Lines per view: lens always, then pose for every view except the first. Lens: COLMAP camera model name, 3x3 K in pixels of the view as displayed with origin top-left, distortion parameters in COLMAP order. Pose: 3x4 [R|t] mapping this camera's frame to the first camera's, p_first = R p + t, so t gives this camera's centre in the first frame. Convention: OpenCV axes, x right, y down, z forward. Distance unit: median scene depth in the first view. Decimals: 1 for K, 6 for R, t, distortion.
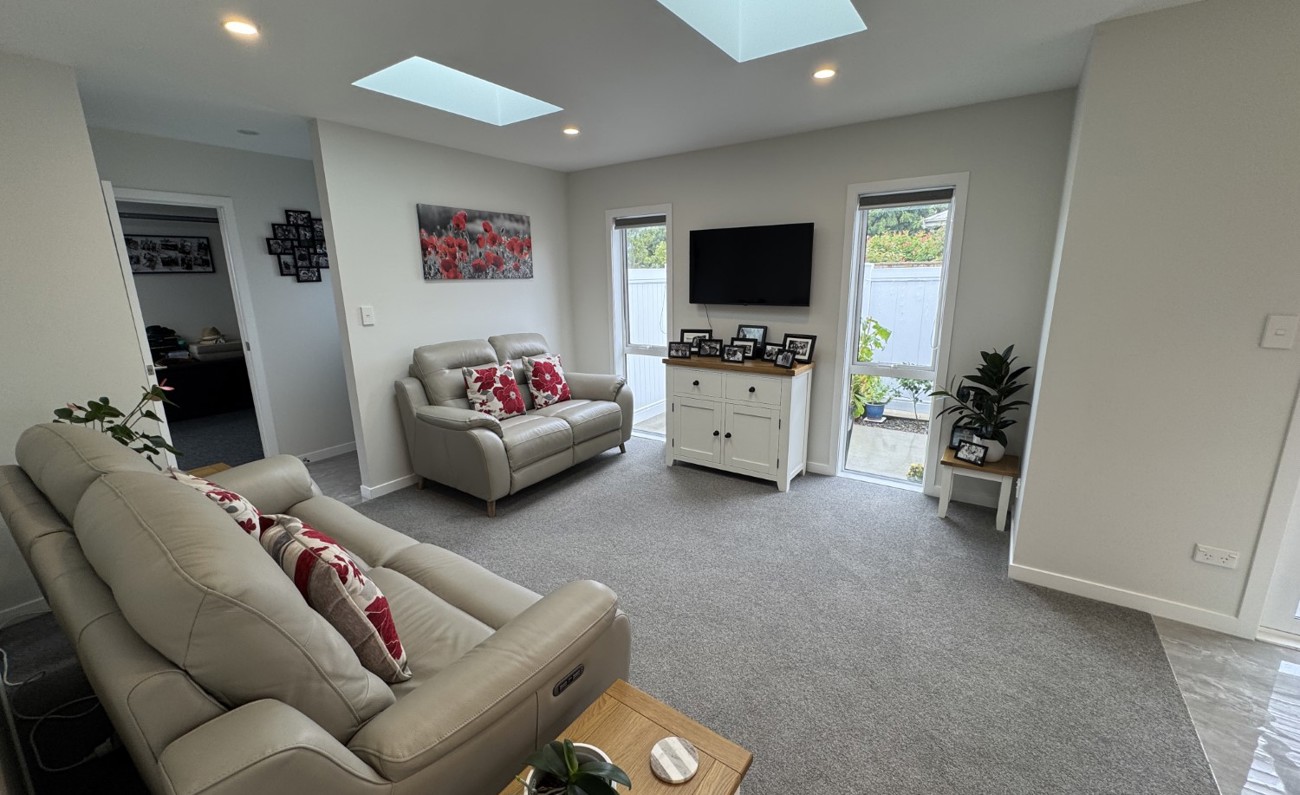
lens RADIAL K [[519.1, 0, 652.9], [0, 519.1, 393.9], [0, 0, 1]] dist [-0.000673, -0.000003]
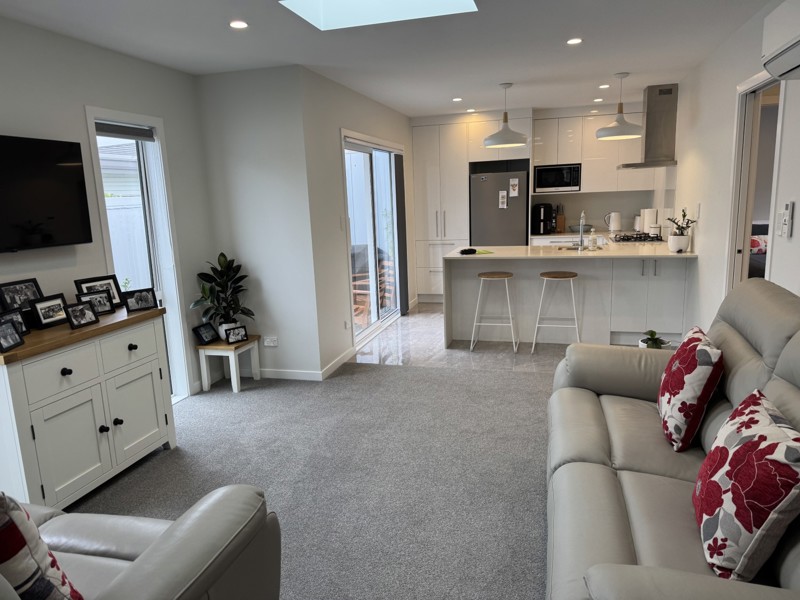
lens RADIAL K [[565.1, 0, 401.3], [0, 565.1, 301.5], [0, 0, 1]] dist [0.004543, 0.000920]
pose [[-0.320698, -0.151751, 0.934946, -0.708285], [0.251299, 0.938076, 0.238458, -0.169642], [-0.913237, 0.311424, -0.262704, 0.807825]]
